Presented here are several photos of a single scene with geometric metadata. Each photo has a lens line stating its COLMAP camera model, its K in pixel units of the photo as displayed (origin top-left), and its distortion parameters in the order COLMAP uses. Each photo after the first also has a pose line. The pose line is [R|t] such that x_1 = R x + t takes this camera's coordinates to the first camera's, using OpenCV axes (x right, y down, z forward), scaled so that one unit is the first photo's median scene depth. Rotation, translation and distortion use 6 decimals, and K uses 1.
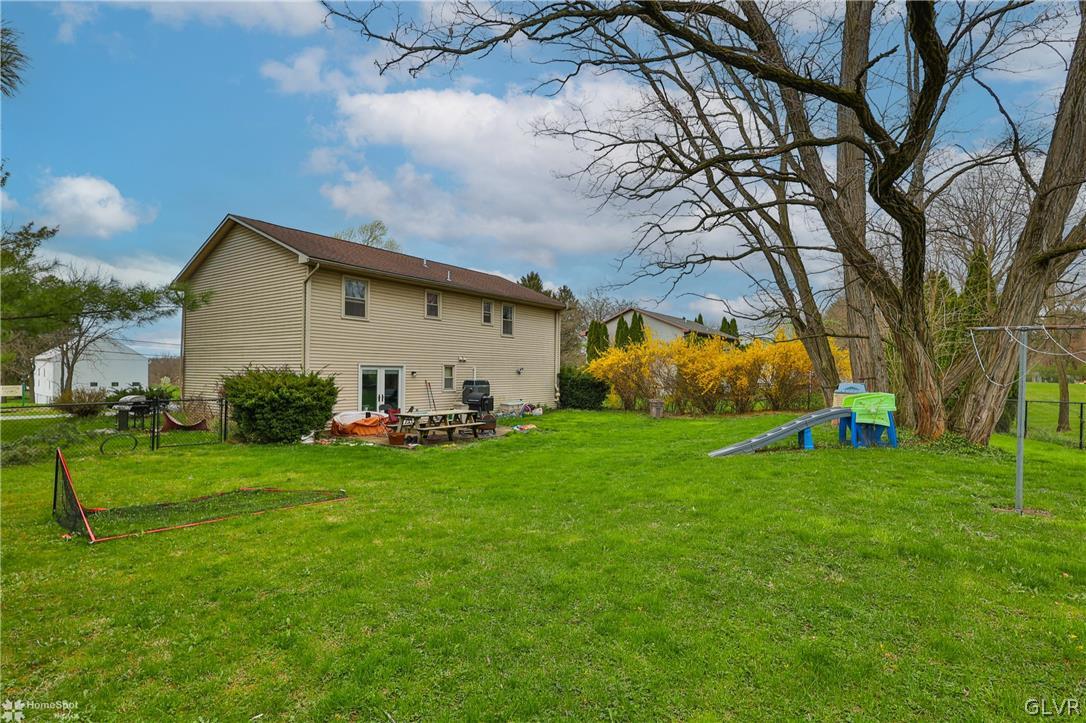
lens RADIAL K [[545.5, 0, 533.9], [0, 545.5, 366.4], [0, 0, 1]] dist [0.005653, -0.001933]
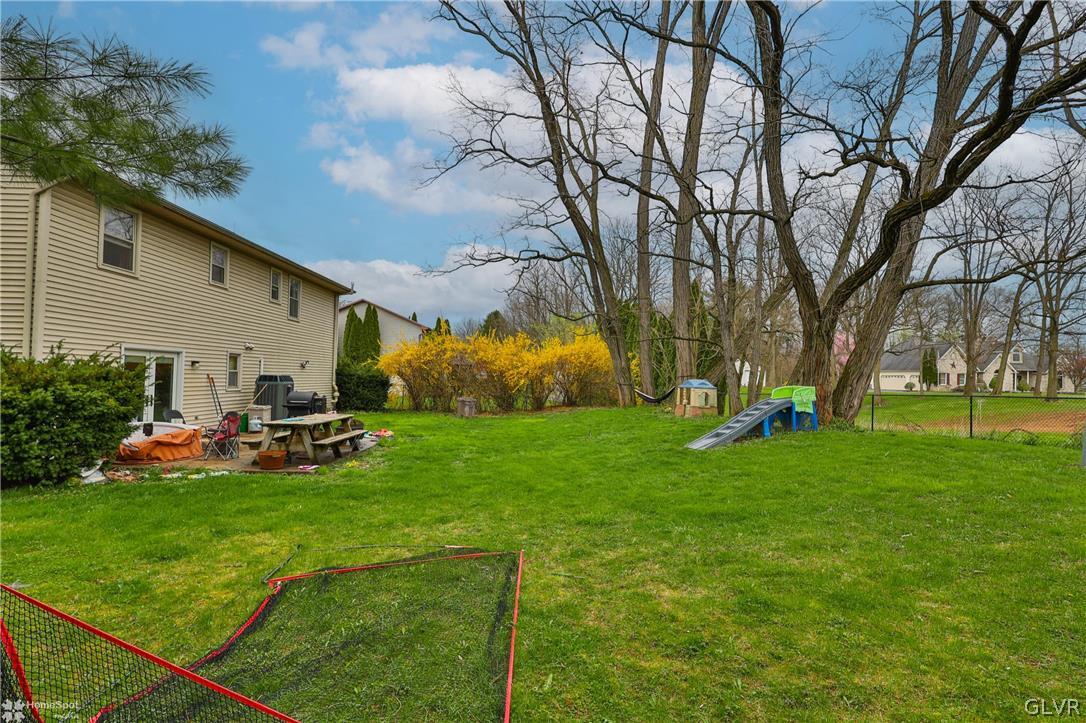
lens RADIAL K [[545.5, 0, 543.4], [0, 545.5, 361.3], [0, 0, 1]] dist [0.005653, -0.001933]
pose [[0.799039, 0.025400, 0.600743, -0.274238], [-0.018616, 0.999673, -0.017507, 0.013299], [-0.600991, 0.002805, 0.799251, 0.196759]]
